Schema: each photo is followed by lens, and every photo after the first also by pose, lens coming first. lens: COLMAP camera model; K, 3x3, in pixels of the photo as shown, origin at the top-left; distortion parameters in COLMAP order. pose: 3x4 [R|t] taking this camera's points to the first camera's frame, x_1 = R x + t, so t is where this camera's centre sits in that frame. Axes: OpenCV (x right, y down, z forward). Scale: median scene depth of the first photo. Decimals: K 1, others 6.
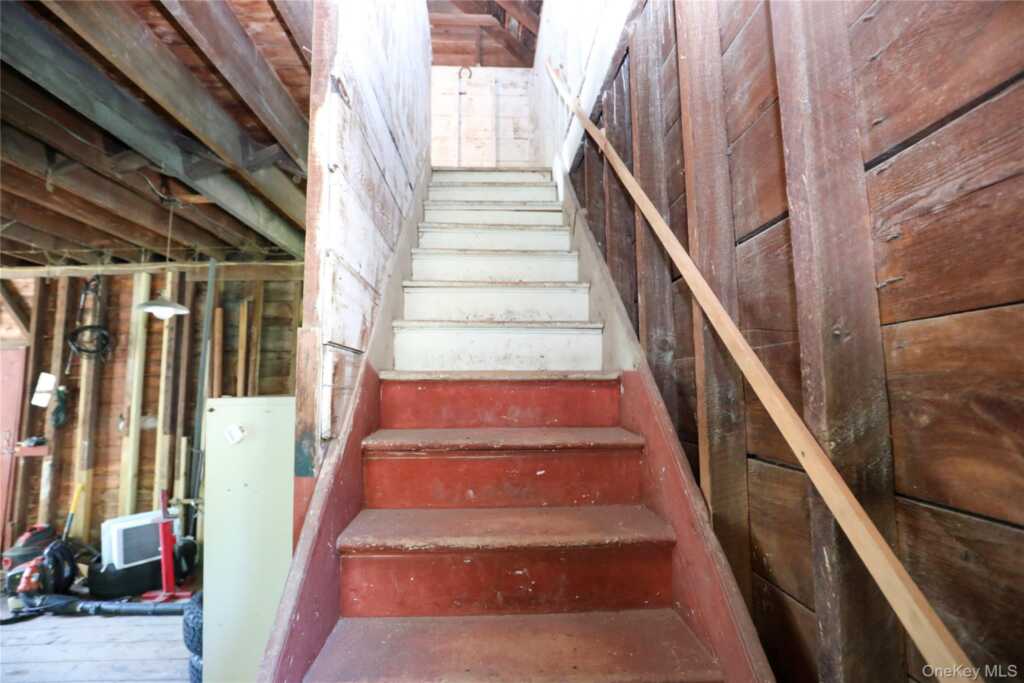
lens RADIAL K [[468.4, 0, 507.8], [0, 468.4, 345.5], [0, 0, 1]] dist [-0.034211, 0.006073]
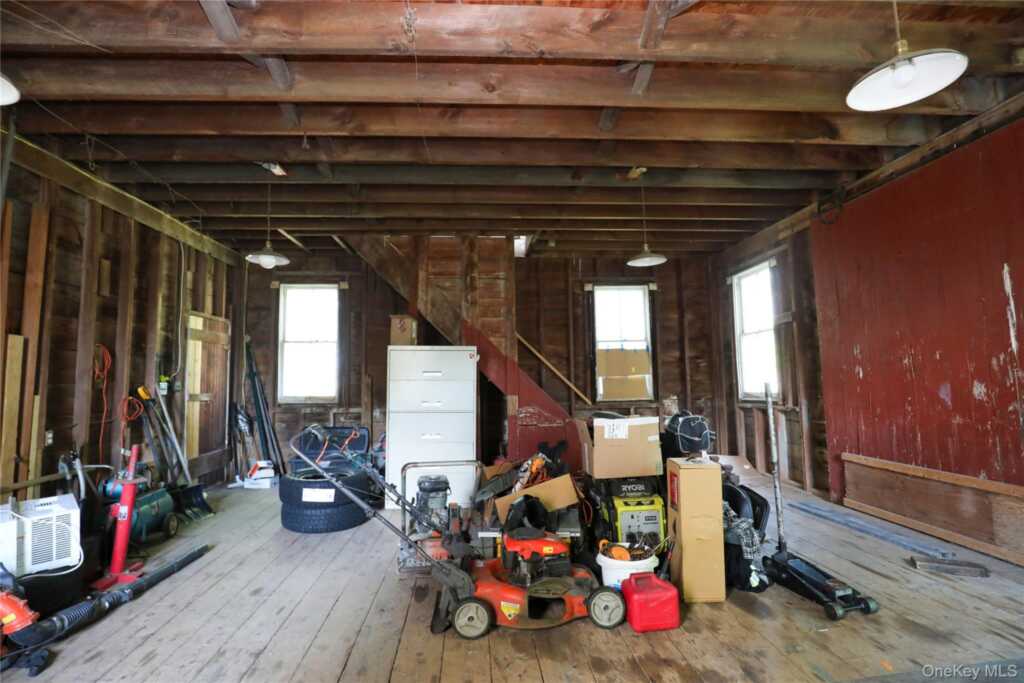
lens RADIAL K [[468.4, 0, 507.8], [0, 468.4, 345.5], [0, 0, 1]] dist [-0.034211, 0.006073]
pose [[-0.018528, 0.080592, 0.996575, -1.297293], [-0.084811, 0.993027, -0.081882, 0.119267], [-0.996225, -0.086038, -0.011563, 0.286437]]
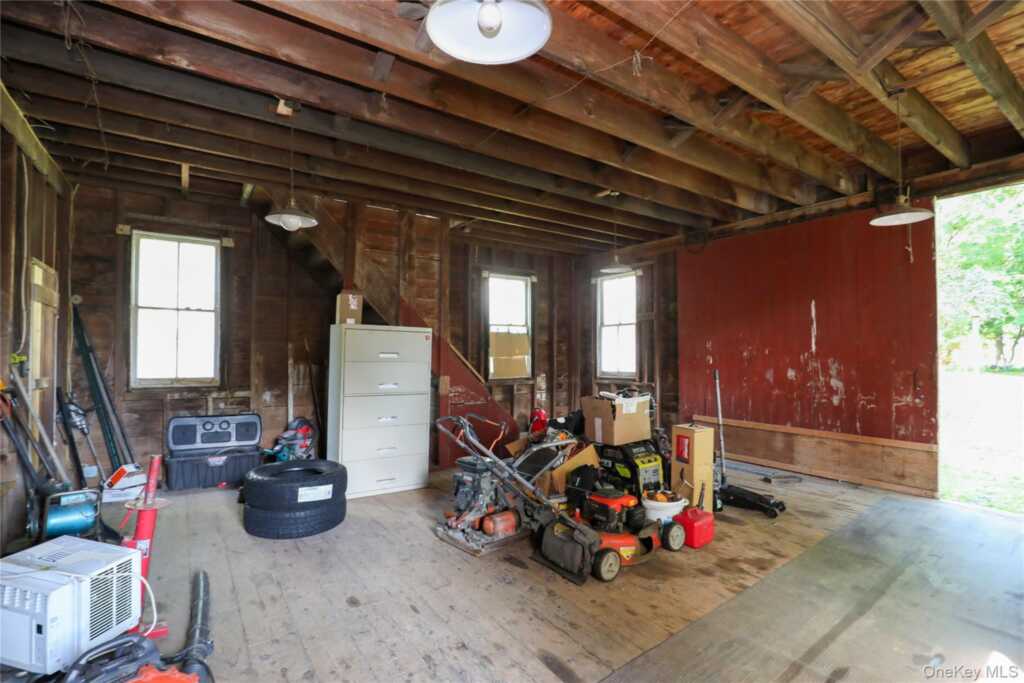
lens RADIAL K [[468.4, 0, 507.8], [0, 468.4, 345.5], [0, 0, 1]] dist [-0.034211, 0.006073]
pose [[-0.533084, 0.013648, 0.845952, -1.228508], [-0.084445, 0.994019, -0.069250, 0.138581], [-0.841838, -0.108352, -0.528743, 0.764703]]
